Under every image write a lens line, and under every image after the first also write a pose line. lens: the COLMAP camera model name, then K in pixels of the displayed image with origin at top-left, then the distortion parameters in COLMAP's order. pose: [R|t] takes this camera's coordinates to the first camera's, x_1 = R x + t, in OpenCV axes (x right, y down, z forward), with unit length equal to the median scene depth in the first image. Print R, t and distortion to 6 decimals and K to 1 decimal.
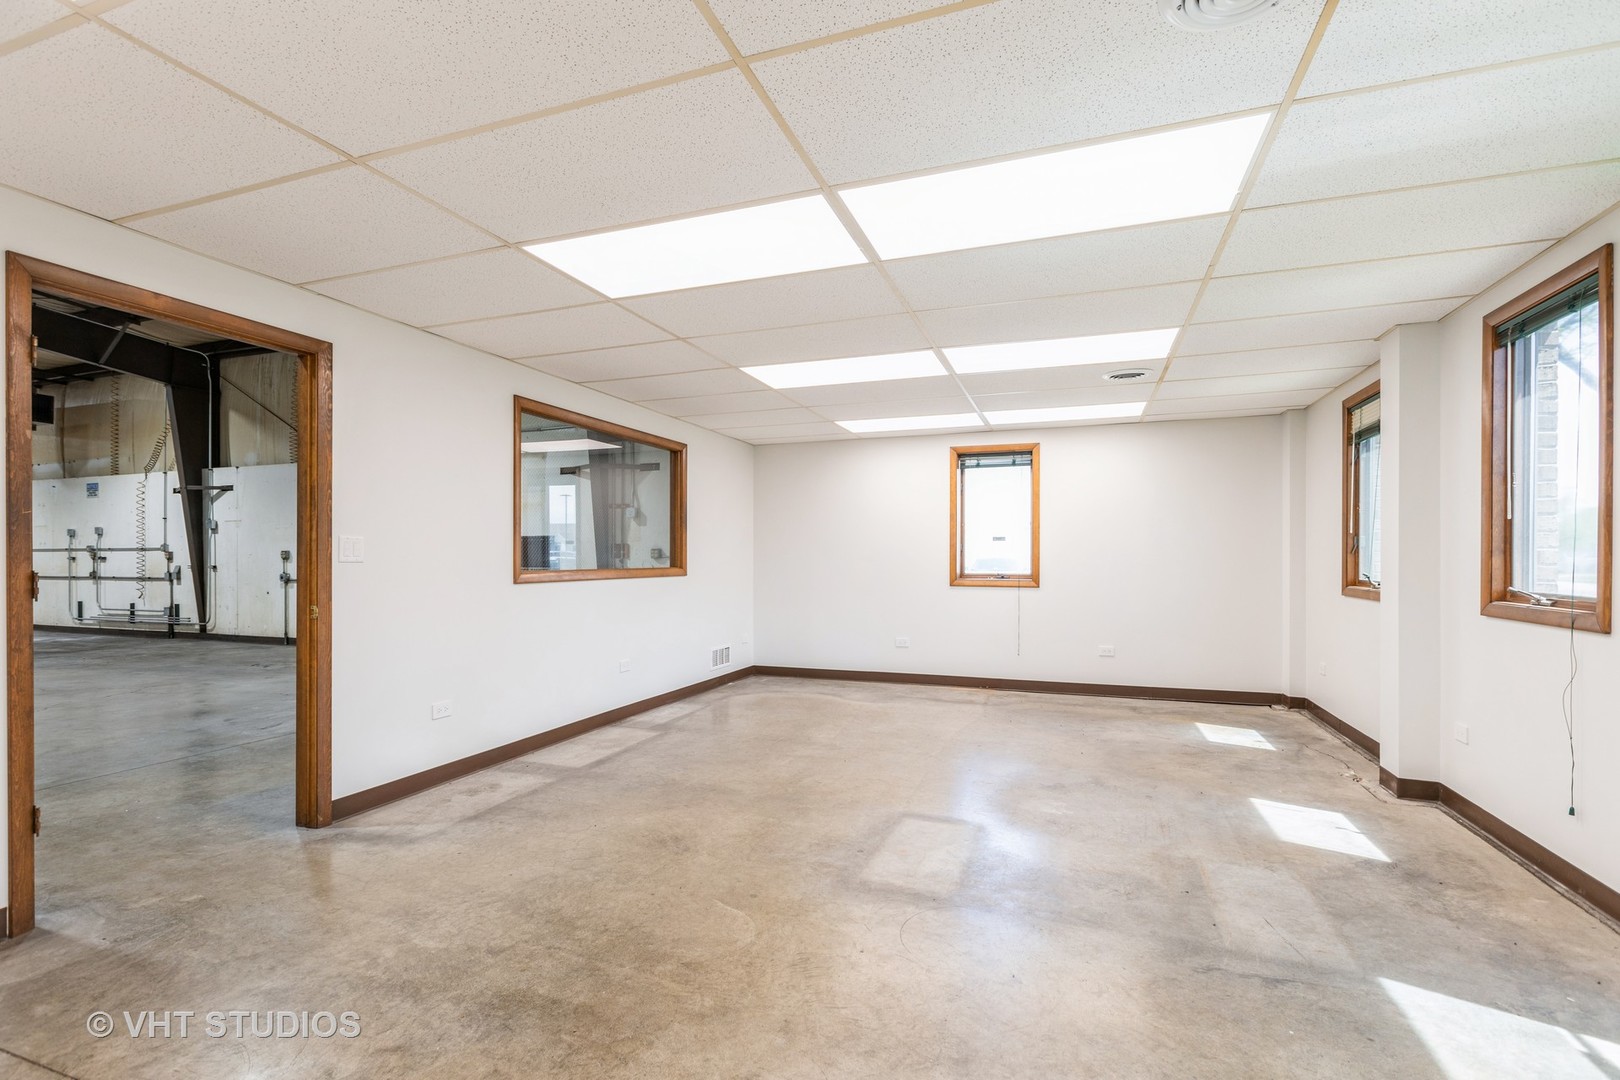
lens RADIAL K [[718.5, 0, 800.6], [0, 718.5, 557.1], [0, 0, 1]] dist [0.001603, -0.001994]
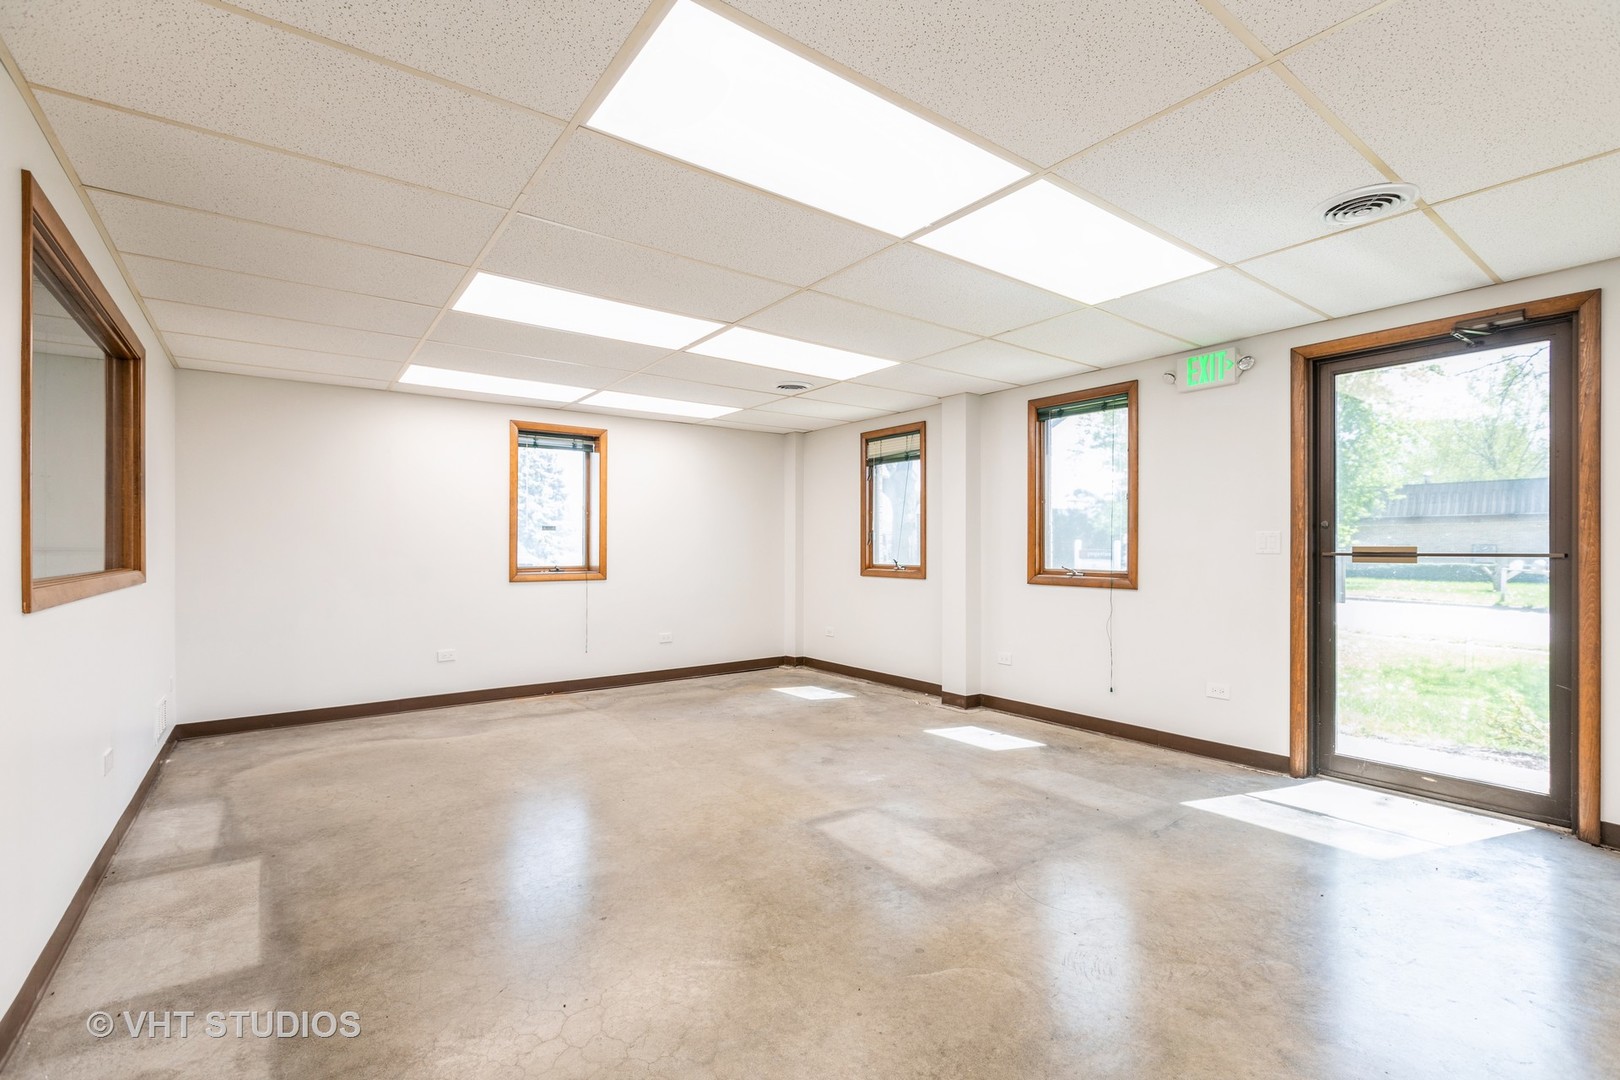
lens RADIAL K [[718.5, 0, 796.3], [0, 718.5, 544.4], [0, 0, 1]] dist [0.001603, -0.001994]
pose [[0.554887, 0.003542, 0.831918, -0.489417], [0.000369, 0.999990, -0.004504, -0.000678], [-0.831925, 0.002806, 0.554881, 0.376095]]
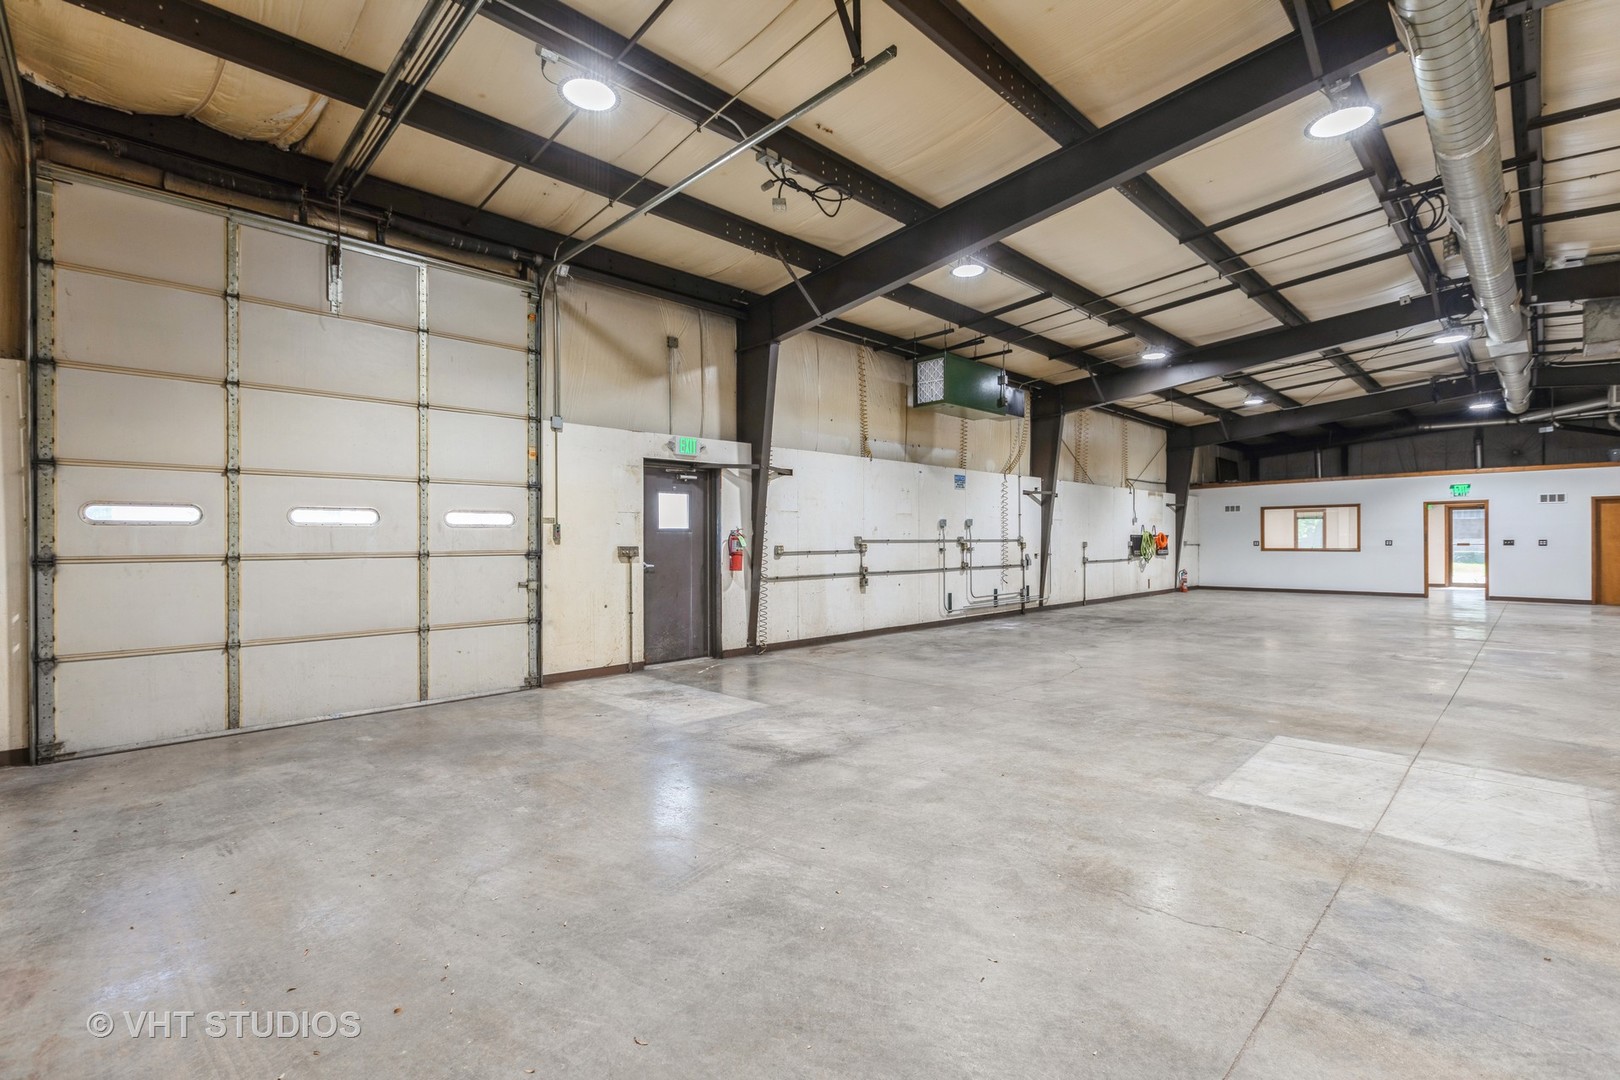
lens RADIAL K [[718.5, 0, 815.0], [0, 718.5, 545.3], [0, 0, 1]] dist [0.001603, -0.001994]
pose [[0.439025, -0.003609, 0.898467, -4.976879], [0.006097, 0.999981, 0.001037, -0.015383], [-0.898454, 0.005023, 0.439039, 1.846819]]
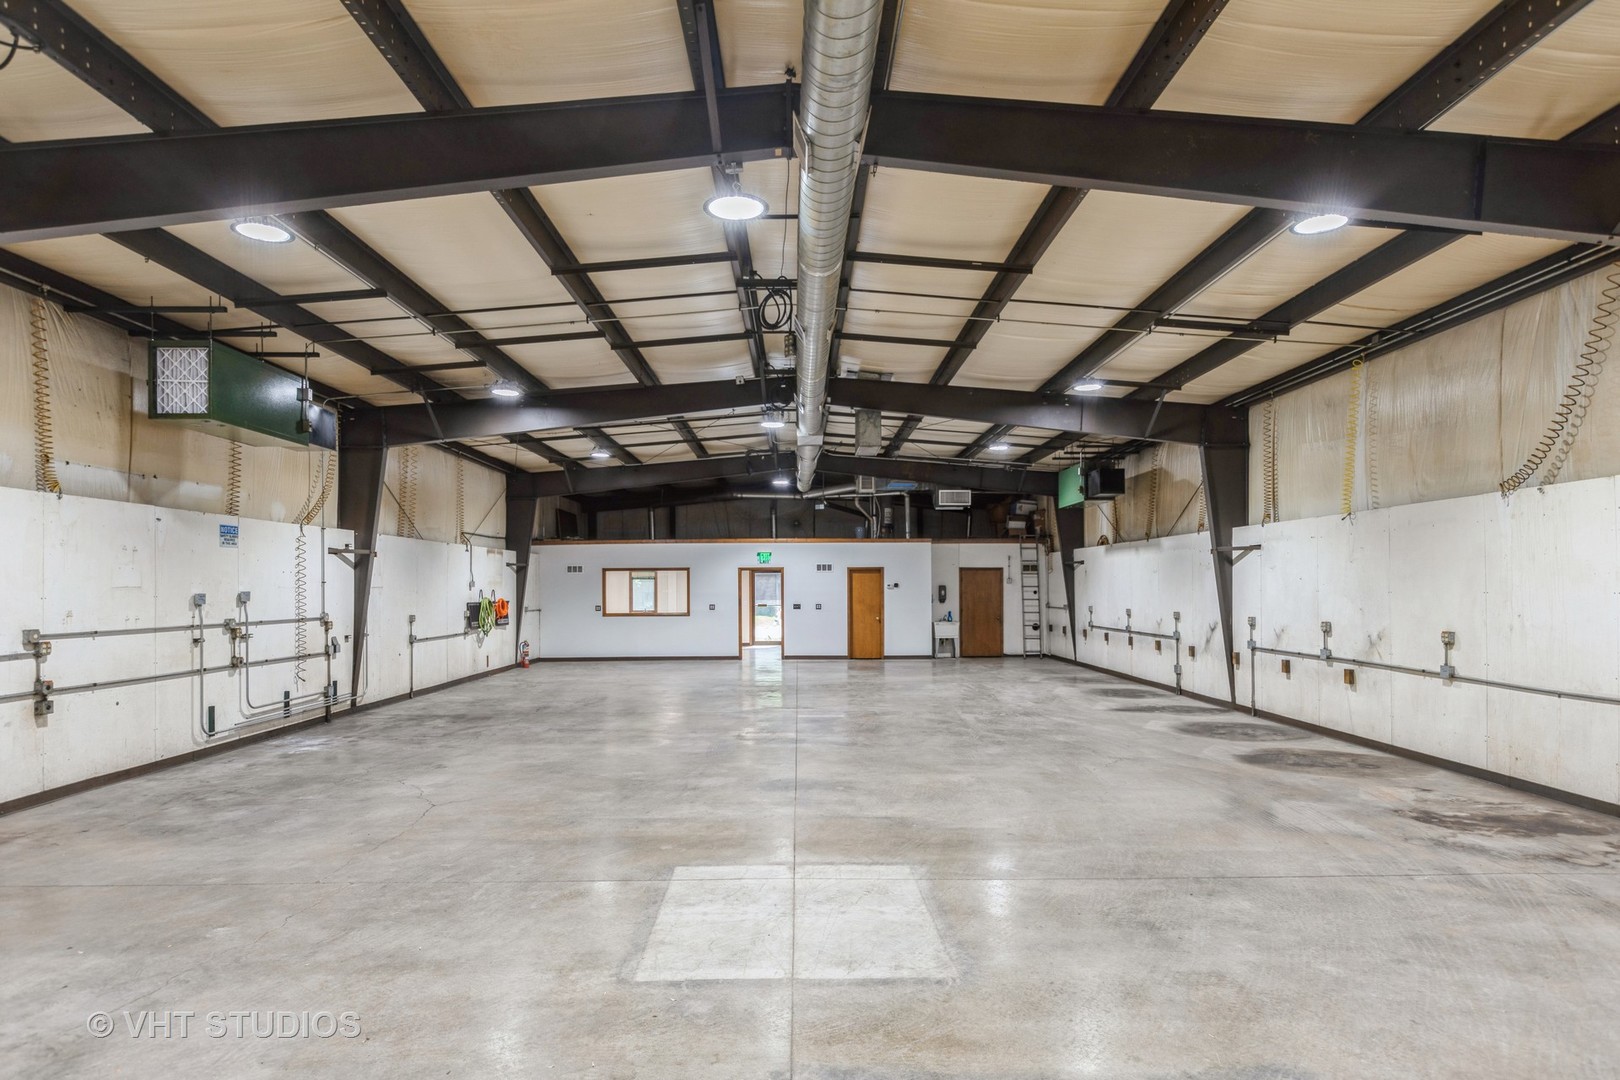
lens RADIAL K [[888.1, 0, 810.2], [0, 888.1, 589.8], [0, 0, 1]] dist [0.001115, -0.003599]
pose [[-0.346427, 0.000435, 0.938077, -4.879125], [0.003853, 0.999992, 0.000959, -0.103647], [-0.938069, 0.003947, -0.346426, 1.947722]]
